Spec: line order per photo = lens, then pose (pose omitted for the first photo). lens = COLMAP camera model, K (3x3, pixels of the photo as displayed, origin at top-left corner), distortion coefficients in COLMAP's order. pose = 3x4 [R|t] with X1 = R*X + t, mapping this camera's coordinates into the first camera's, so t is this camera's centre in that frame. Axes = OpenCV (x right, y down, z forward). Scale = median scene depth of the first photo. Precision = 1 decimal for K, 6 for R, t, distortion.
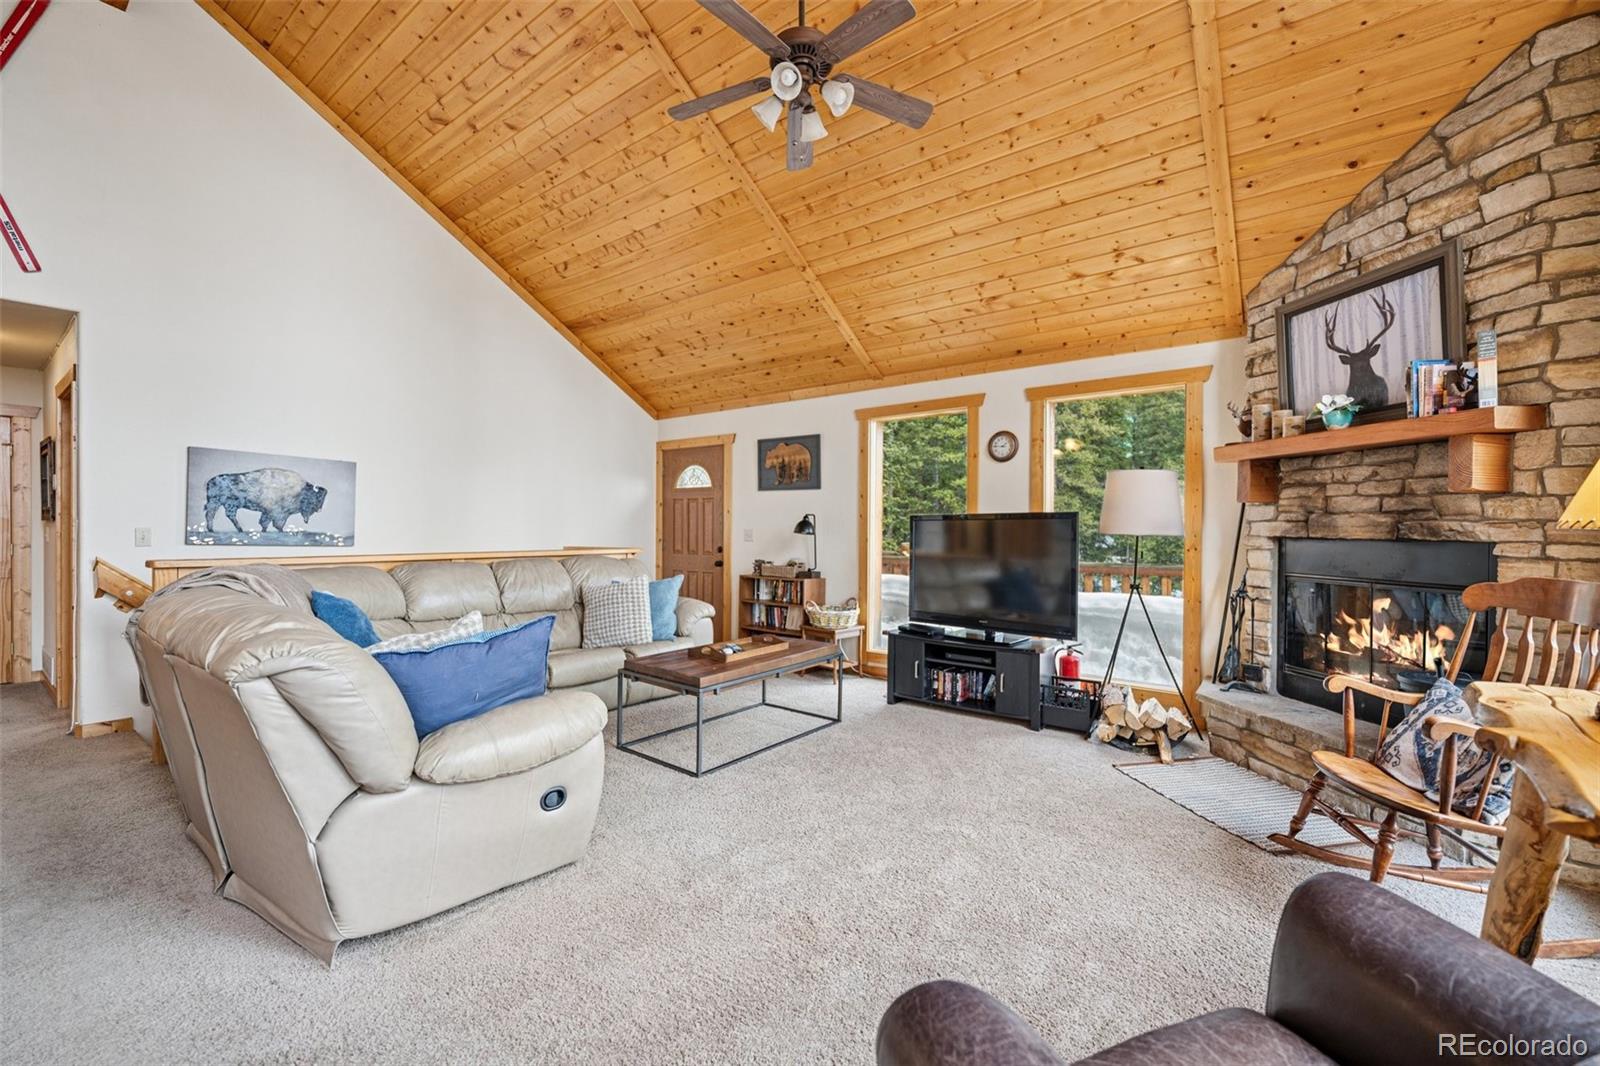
lens RADIAL K [[662.7, 0, 800.1], [0, 662.7, 531.8], [0, 0, 1]] dist [0.001131, -0.000207]
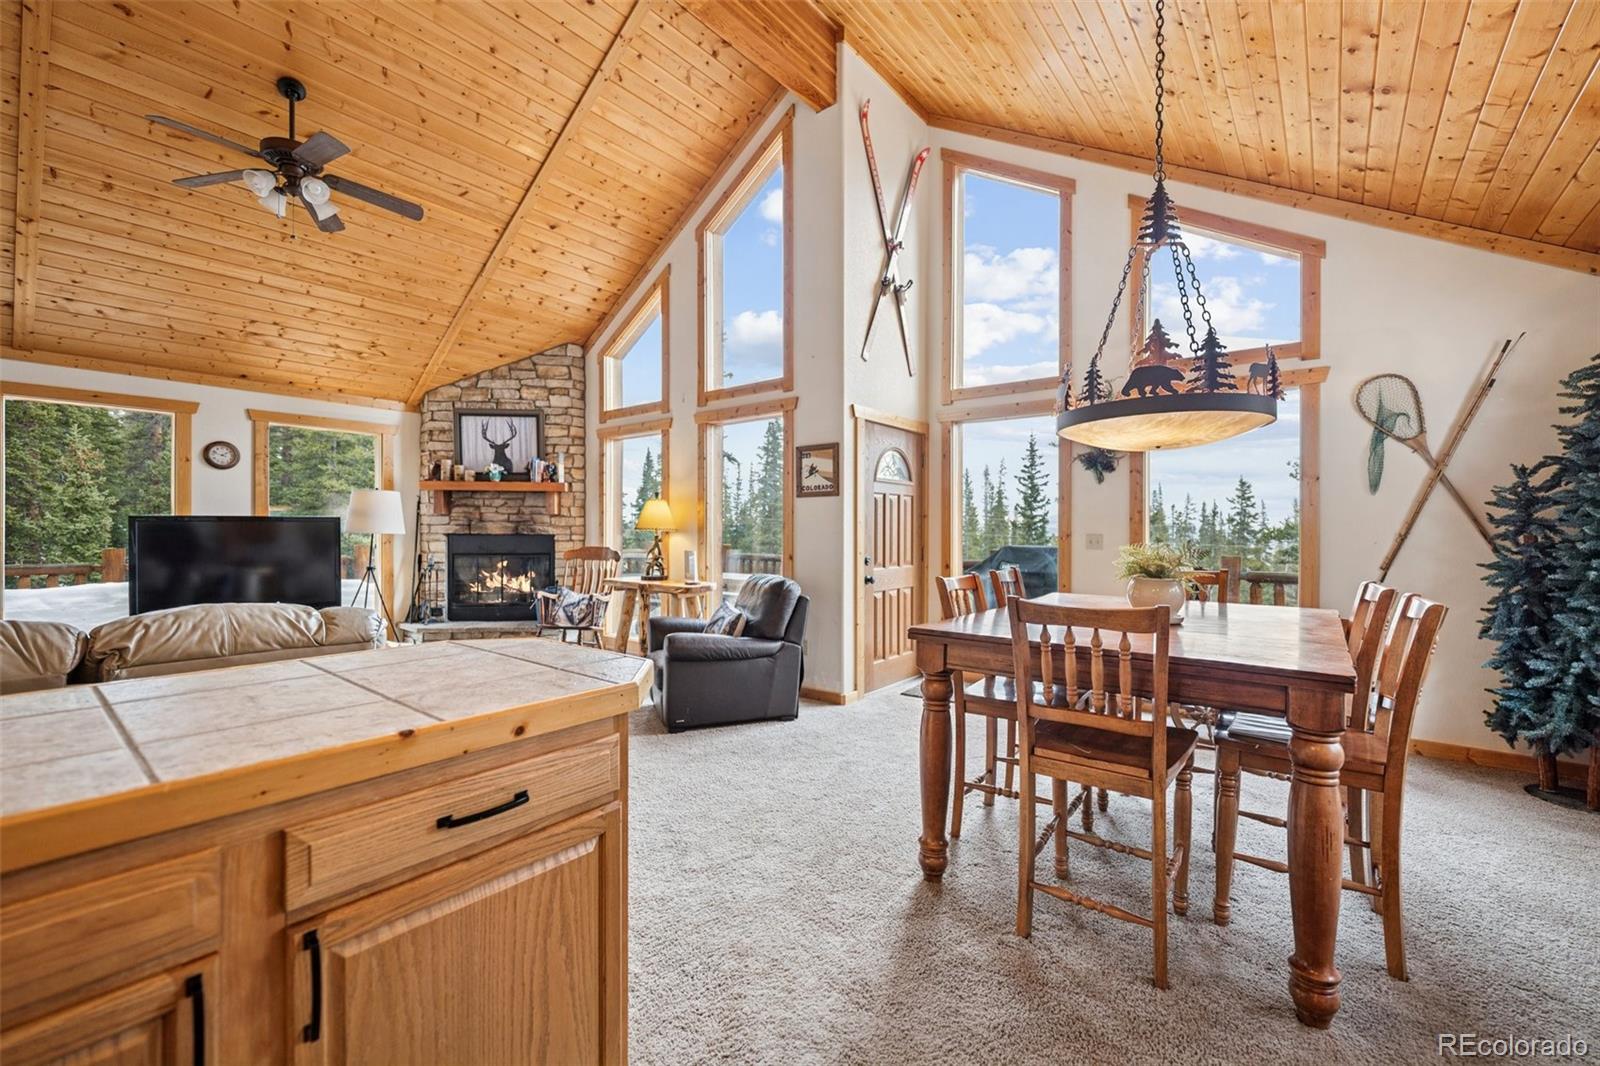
lens RADIAL K [[662.7, 0, 798.8], [0, 662.7, 532.3], [0, 0, 1]] dist [0.001131, -0.000207]
pose [[0.024350, -0.006261, 0.999684, -1.177871], [0.004755, 0.999970, 0.006147, -0.002933], [-0.999692, 0.004604, 0.024379, 0.007152]]
